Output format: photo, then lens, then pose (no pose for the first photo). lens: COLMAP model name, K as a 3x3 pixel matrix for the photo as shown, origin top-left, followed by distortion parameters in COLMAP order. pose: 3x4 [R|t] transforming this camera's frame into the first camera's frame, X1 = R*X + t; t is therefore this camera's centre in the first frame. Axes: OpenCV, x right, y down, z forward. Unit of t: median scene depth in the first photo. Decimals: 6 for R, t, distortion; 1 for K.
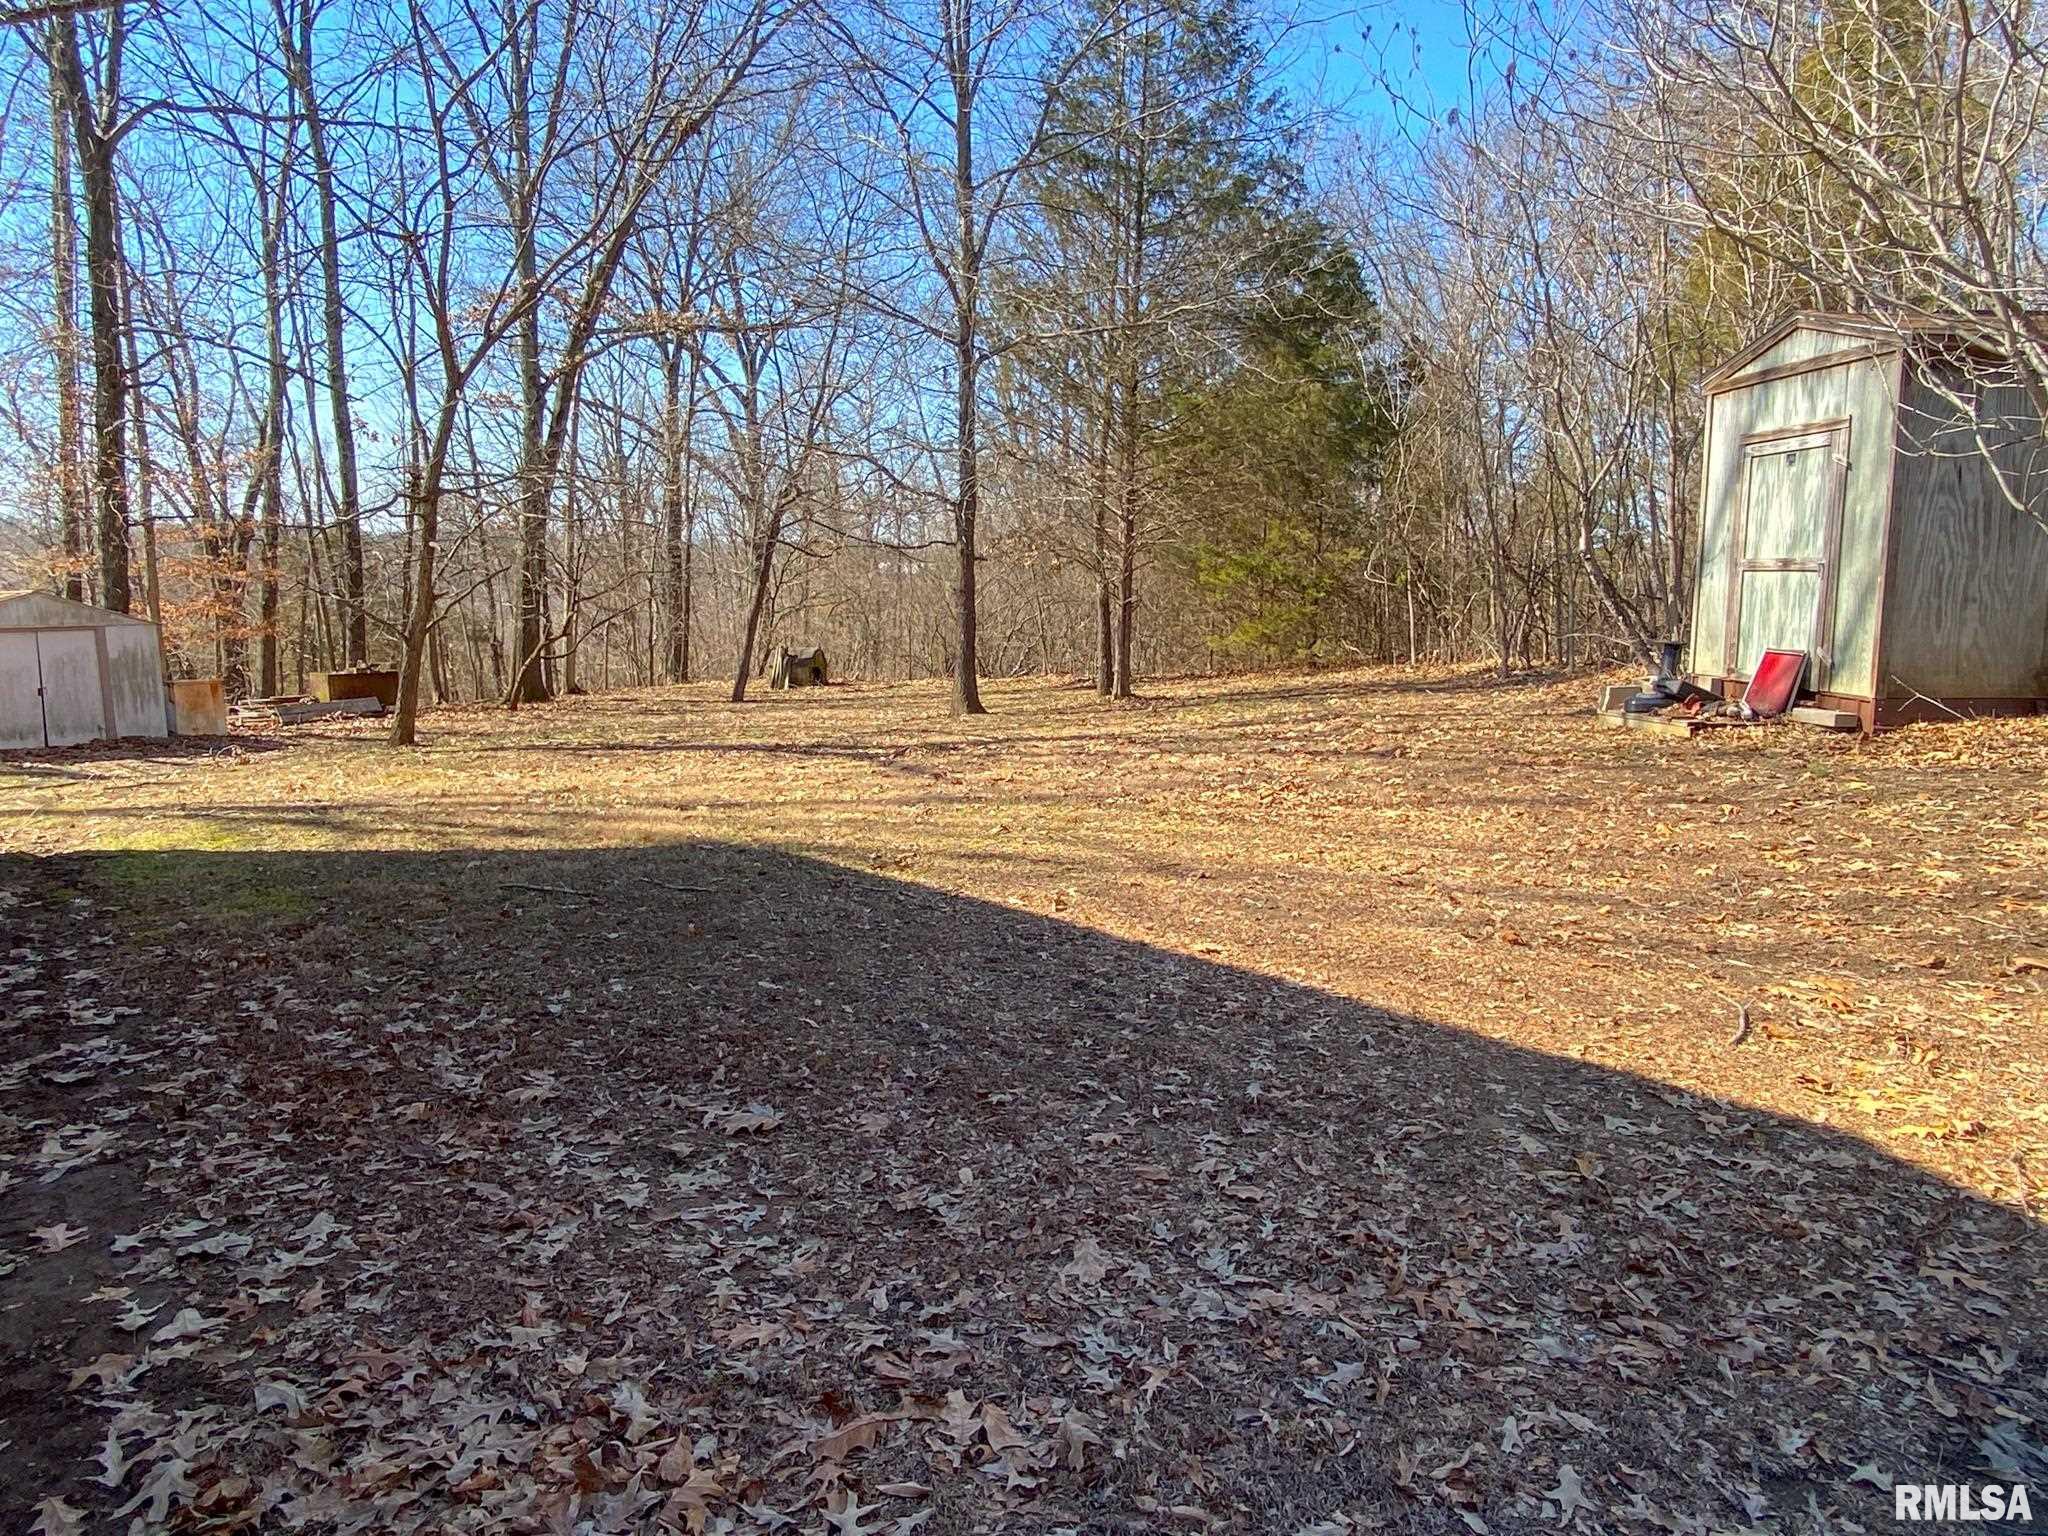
lens RADIAL K [[1292.3, 0, 1024.0], [0, 1292.3, 768.0], [0, 0, 1]] dist [0.036770, -0.000646]
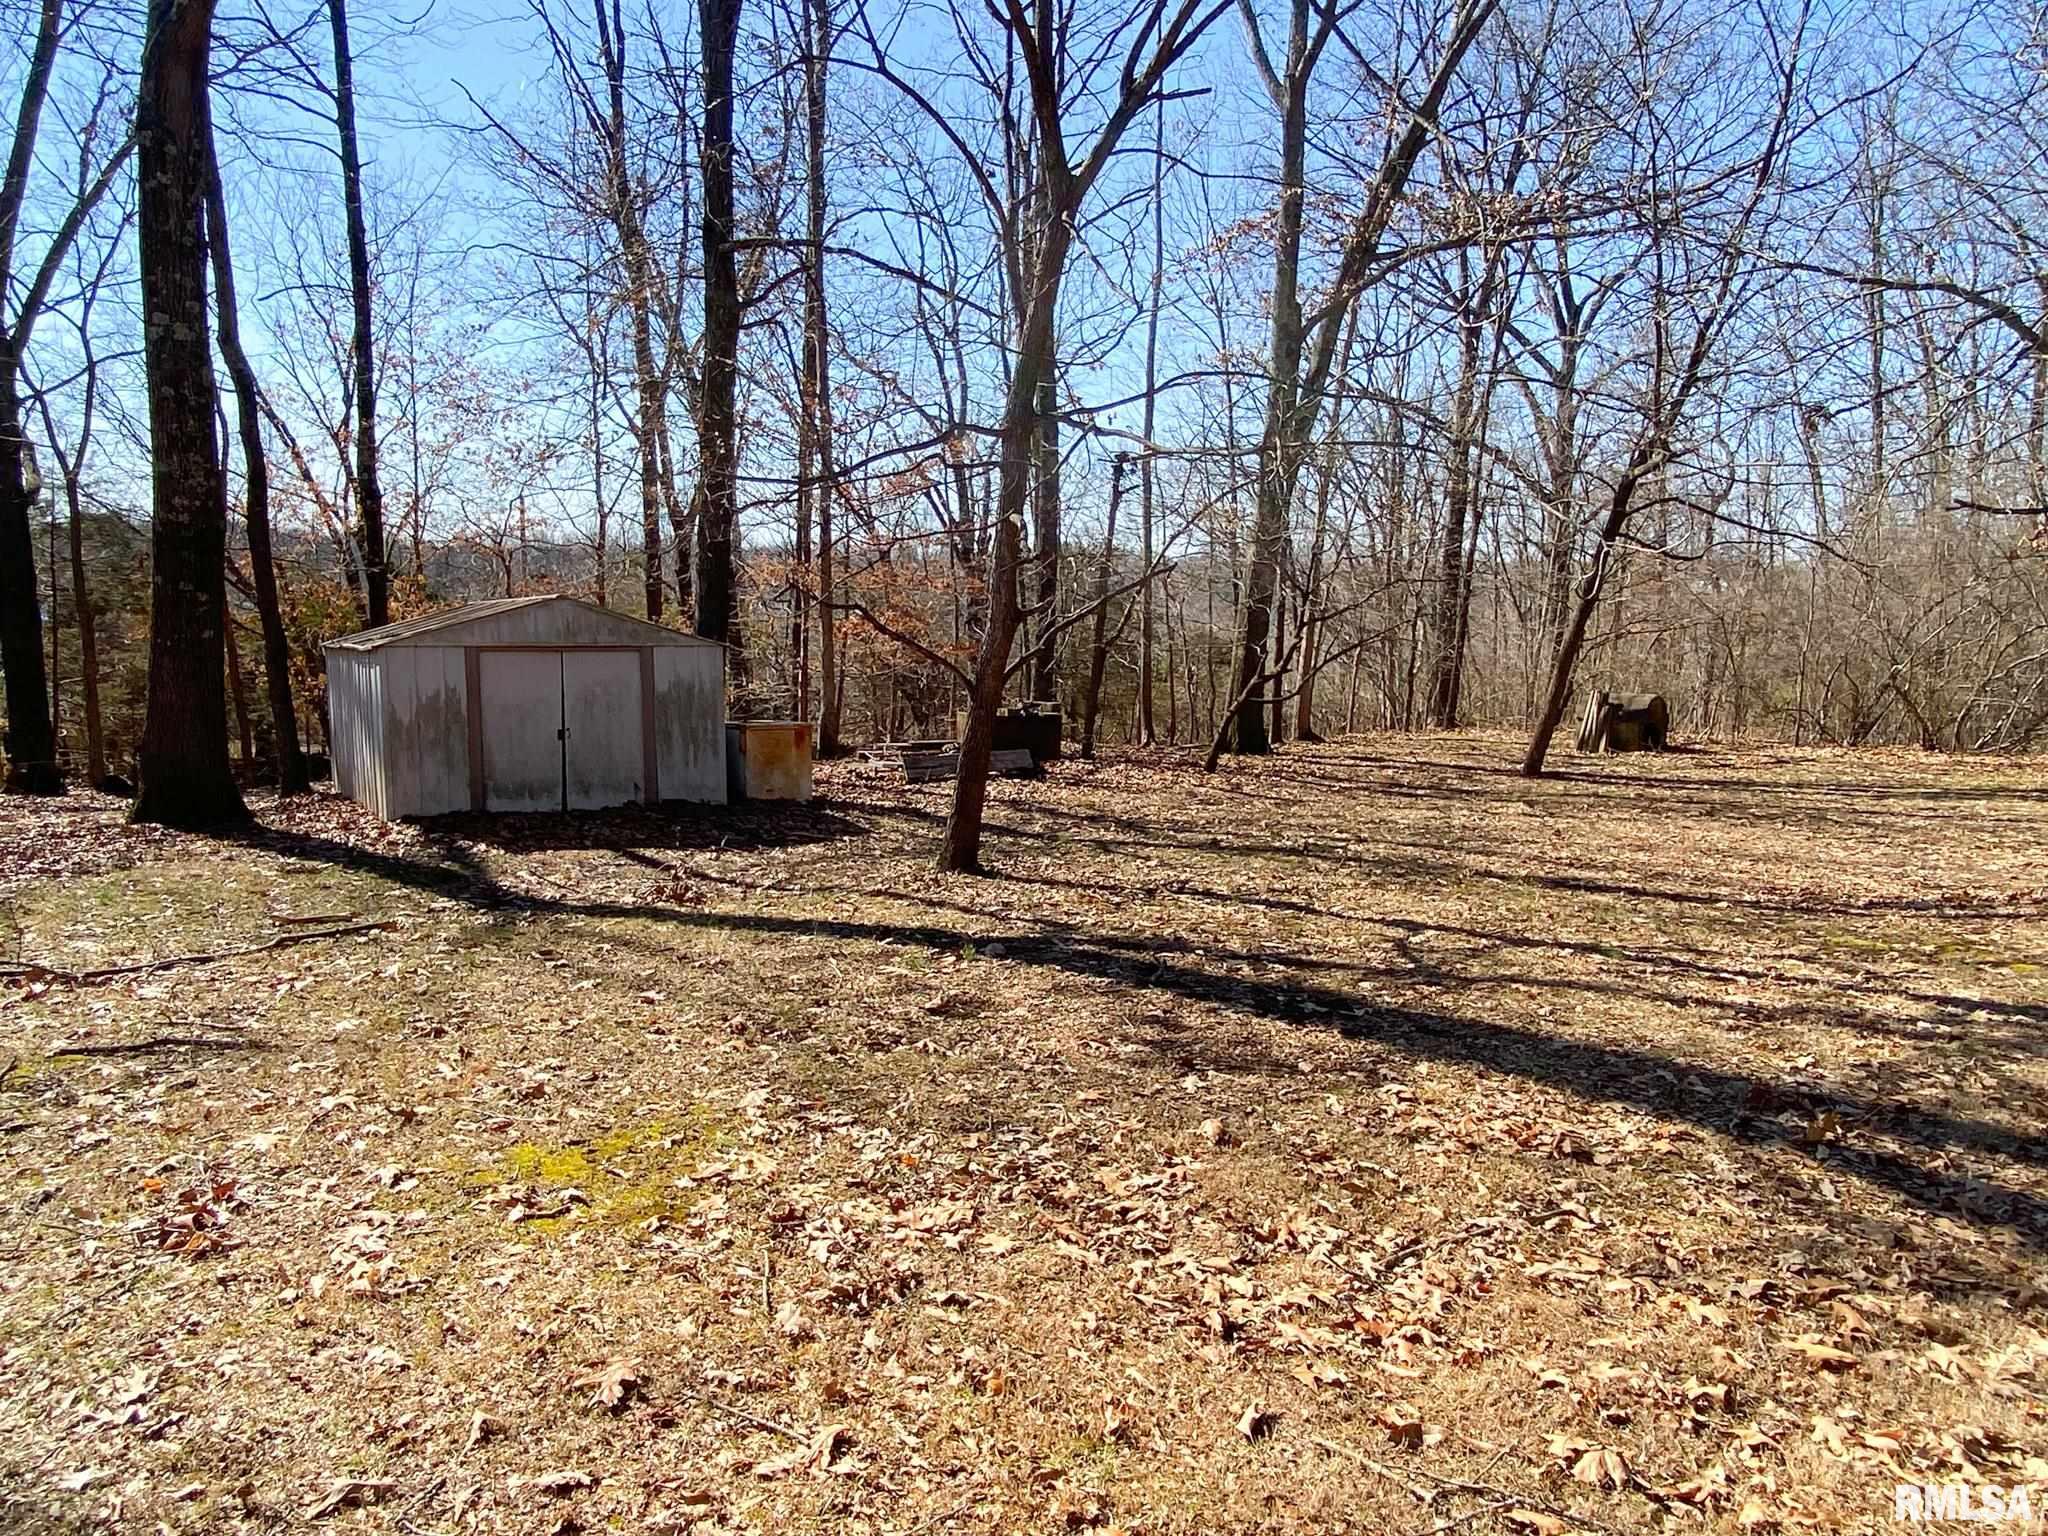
lens RADIAL K [[1292.3, 0, 1024.0], [0, 1292.3, 768.0], [0, 0, 1]] dist [0.036770, -0.000646]
pose [[0.839574, 0.076080, -0.537892, -0.220602], [-0.085800, 0.996288, 0.006993, -0.101510], [0.536427, 0.040280, 0.842985, 0.816821]]
